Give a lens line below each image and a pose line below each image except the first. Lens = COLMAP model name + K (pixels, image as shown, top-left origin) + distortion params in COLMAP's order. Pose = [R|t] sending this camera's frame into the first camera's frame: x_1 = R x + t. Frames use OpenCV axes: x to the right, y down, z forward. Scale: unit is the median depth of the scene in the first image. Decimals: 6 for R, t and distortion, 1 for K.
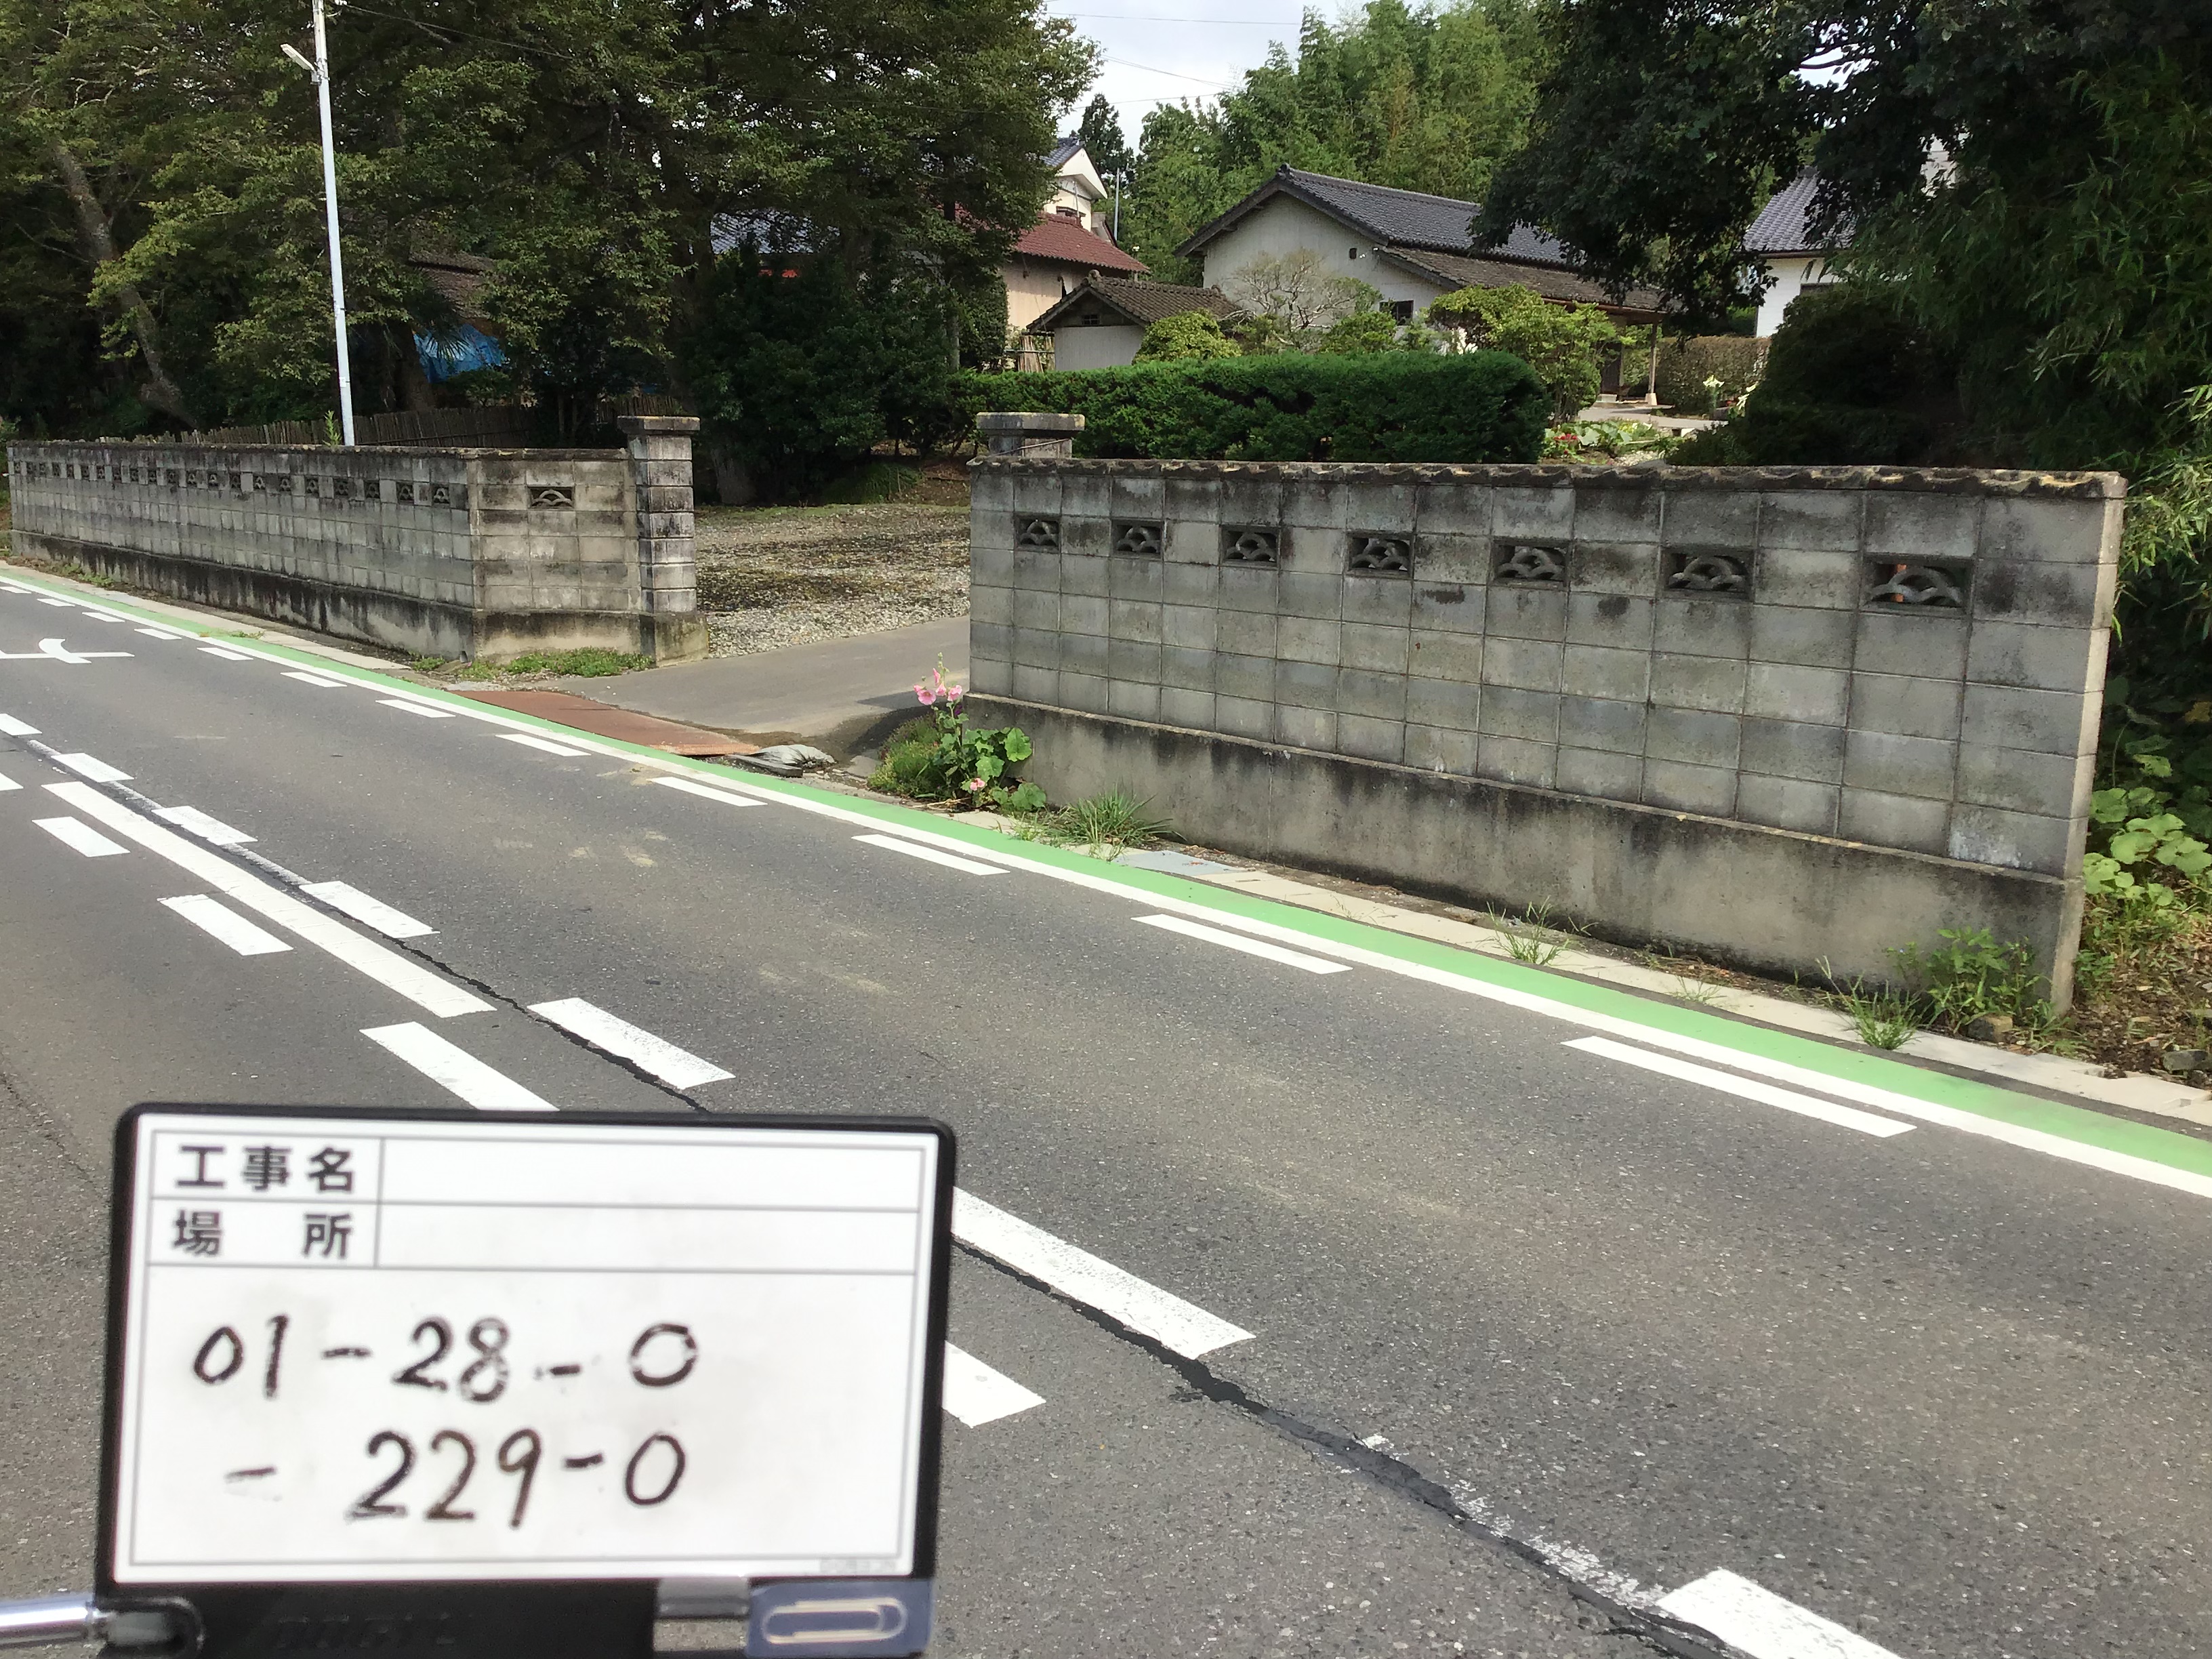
lens RADIAL K [[2018.0, 0, 1154.3], [0, 2018.0, 822.2], [0, 0, 1]] dist [0.108338, -0.181156]
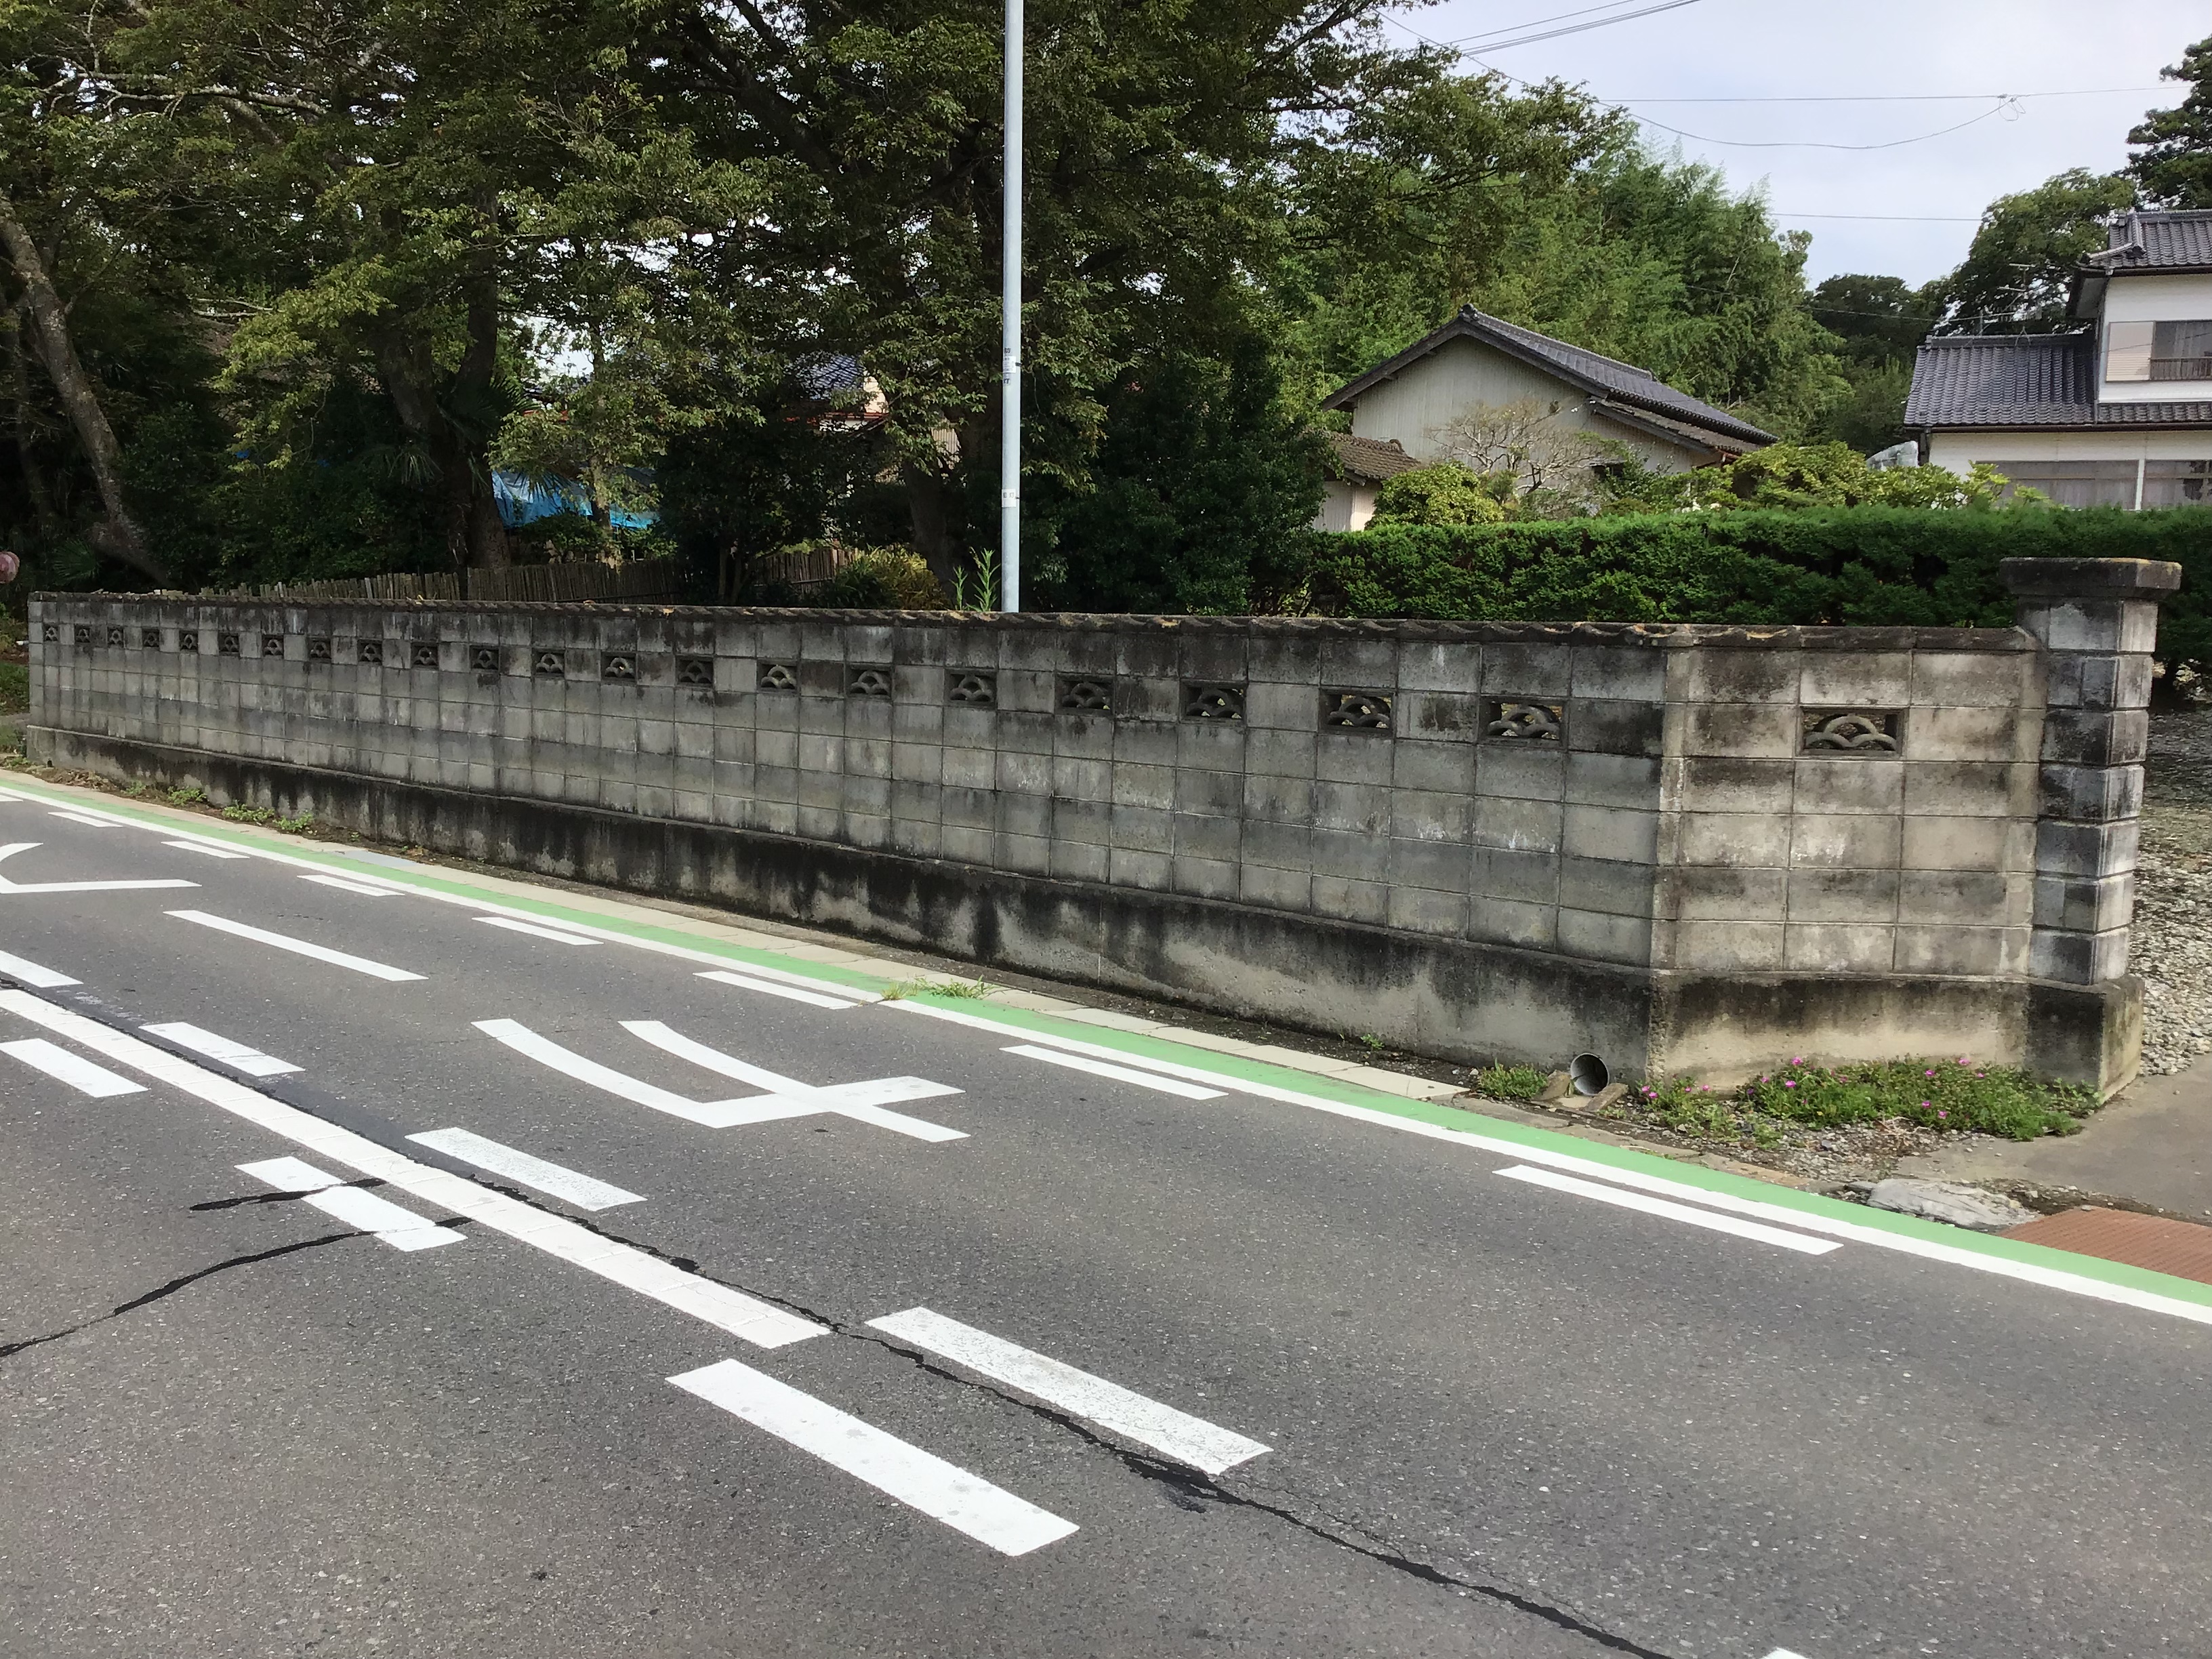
lens RADIAL K [[1955.5, 0, 1138.5], [0, 1955.5, 828.3], [0, 0, 1]] dist [0.116388, -0.212407]
pose [[0.991668, 0.004956, 0.128722, -0.449726], [0.005174, 0.996921, -0.078246, -0.091010], [-0.128714, 0.078260, 0.988589, 0.511815]]
